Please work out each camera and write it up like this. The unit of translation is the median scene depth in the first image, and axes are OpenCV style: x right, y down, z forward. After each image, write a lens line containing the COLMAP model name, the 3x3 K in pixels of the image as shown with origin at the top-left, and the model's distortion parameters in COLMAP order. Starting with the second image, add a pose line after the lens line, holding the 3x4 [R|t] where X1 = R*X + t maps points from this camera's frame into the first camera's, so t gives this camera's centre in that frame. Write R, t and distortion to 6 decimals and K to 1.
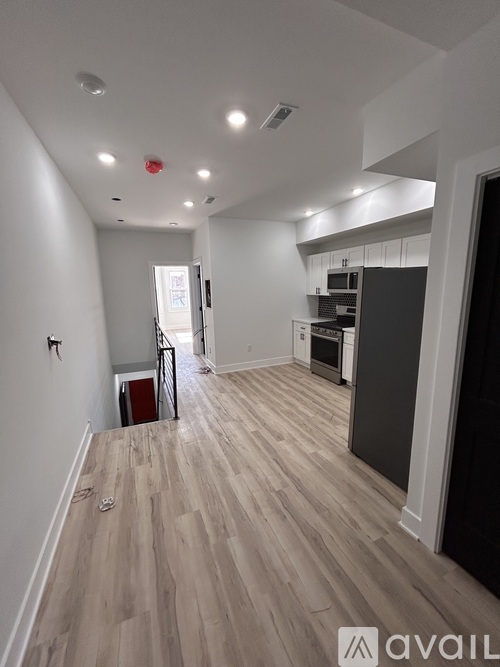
lens RADIAL K [[272.7, 0, 244.7], [0, 272.7, 335.0], [0, 0, 1]] dist [0.003707, 0.000587]
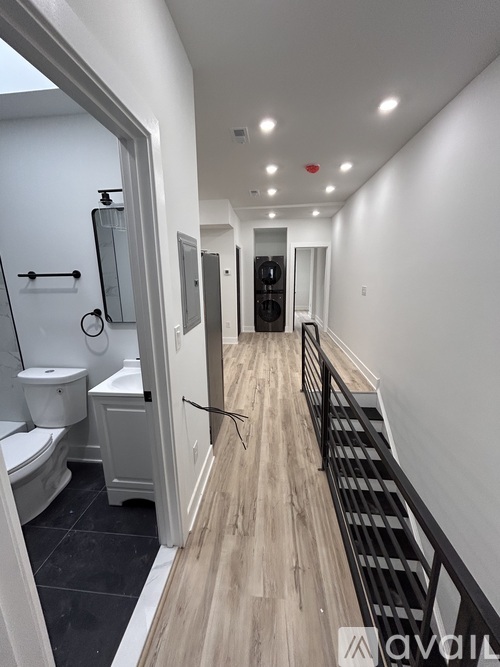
lens RADIAL K [[272.7, 0, 246.7], [0, 272.7, 331.3], [0, 0, 1]] dist [0.003707, 0.000587]
pose [[-0.890056, -0.062550, 0.451540, -0.440529], [0.120176, 0.923302, 0.364788, -0.270970], [-0.439725, 0.378946, -0.814274, 1.586765]]
